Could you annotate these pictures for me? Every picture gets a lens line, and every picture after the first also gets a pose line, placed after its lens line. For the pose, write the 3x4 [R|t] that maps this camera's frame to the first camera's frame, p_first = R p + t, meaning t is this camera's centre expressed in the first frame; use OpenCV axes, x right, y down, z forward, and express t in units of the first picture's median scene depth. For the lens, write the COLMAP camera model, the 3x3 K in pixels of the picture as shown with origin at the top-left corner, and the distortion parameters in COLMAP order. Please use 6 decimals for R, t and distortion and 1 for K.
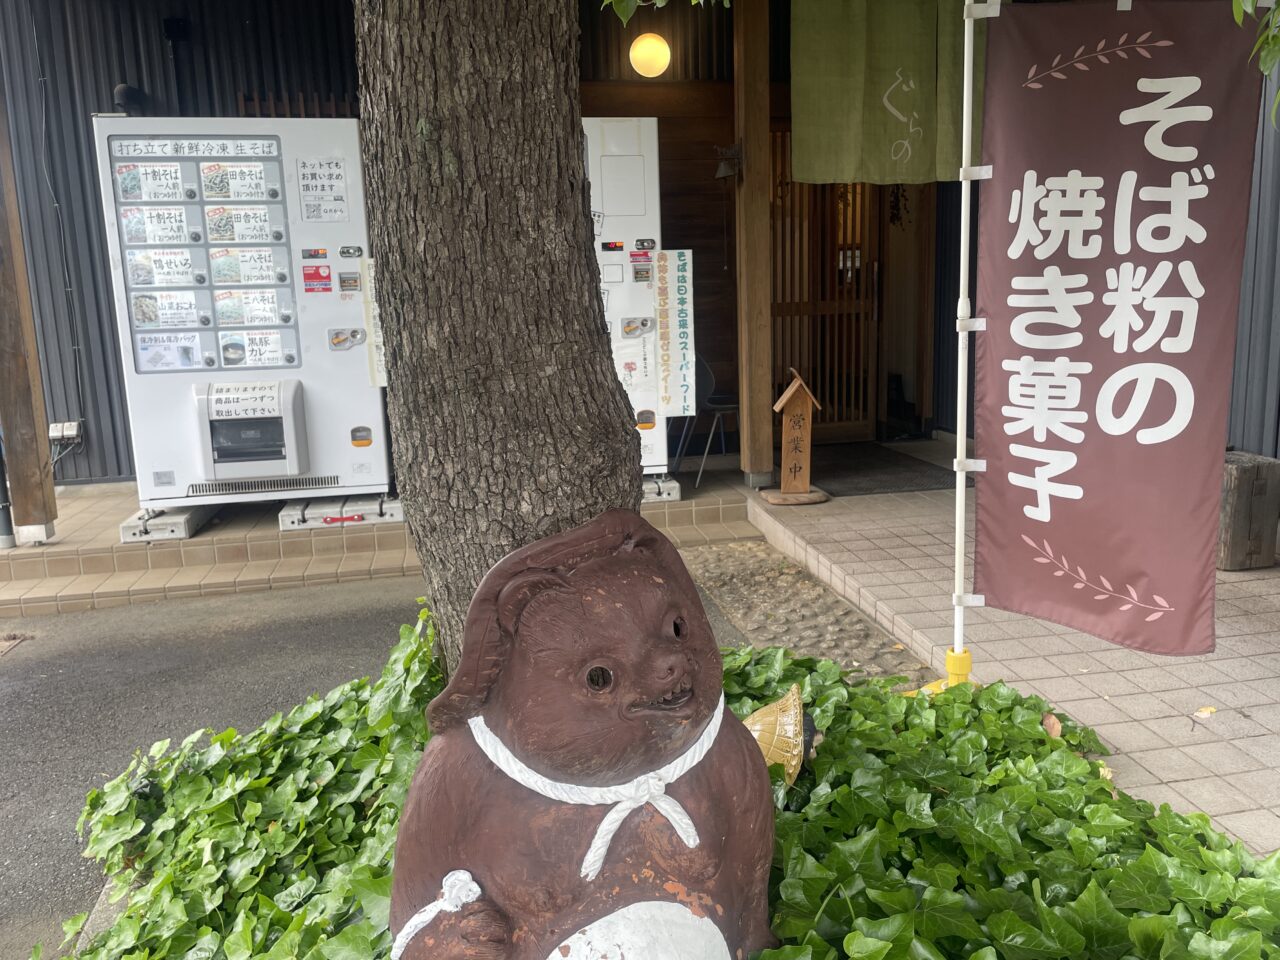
lens RADIAL K [[955.3, 0, 640.0], [0, 955.3, 480.0], [0, 0, 1]] dist [0.091789, -0.131497]
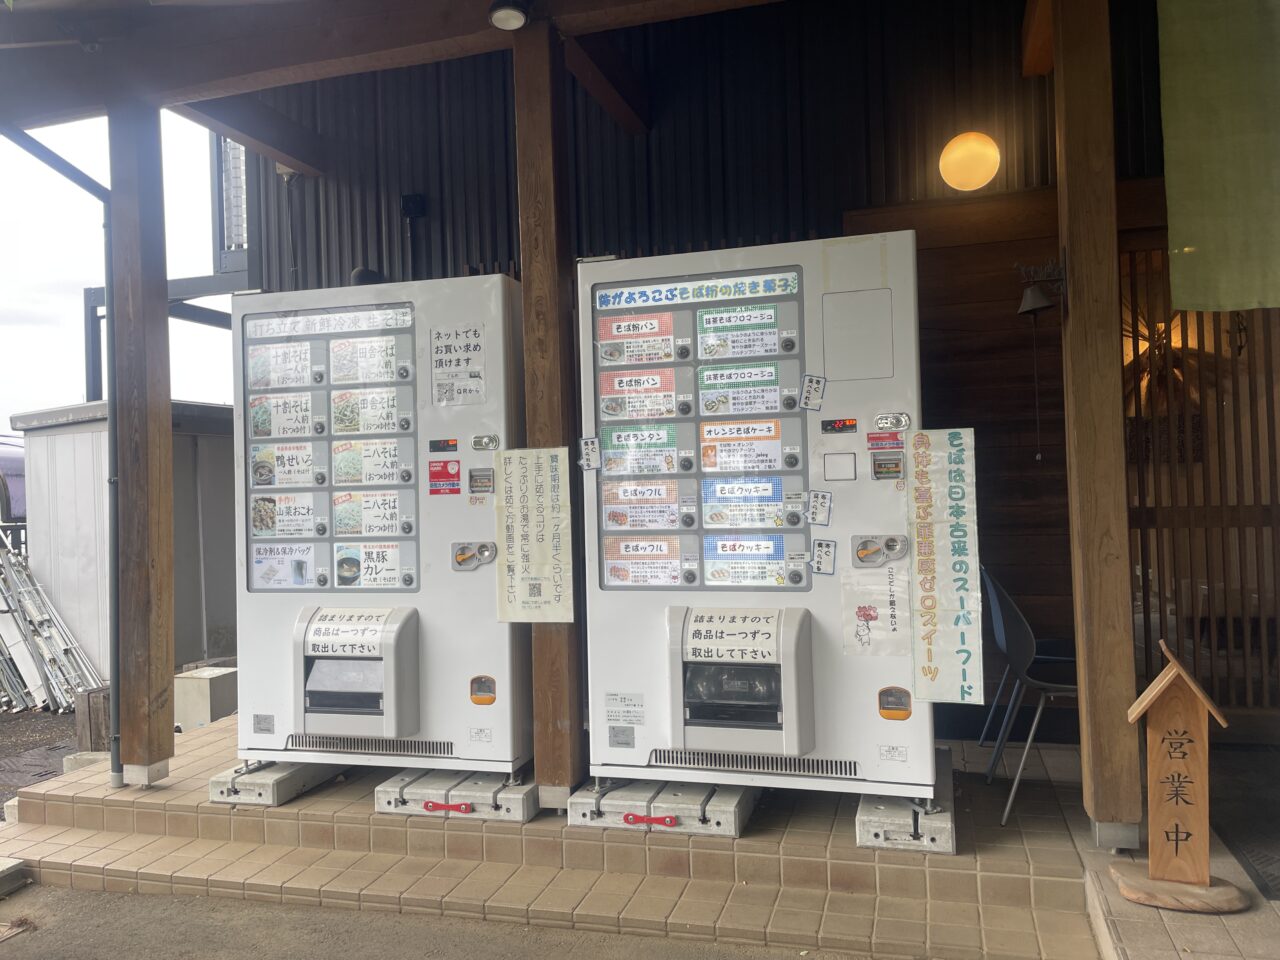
lens RADIAL K [[955.3, 0, 640.0], [0, 955.3, 480.0], [0, 0, 1]] dist [0.091789, -0.131497]
pose [[0.901927, 0.002659, -0.431881, 0.131198], [-0.084047, 0.981944, -0.169476, -0.090084], [0.423632, 0.189153, 0.885865, 0.391612]]
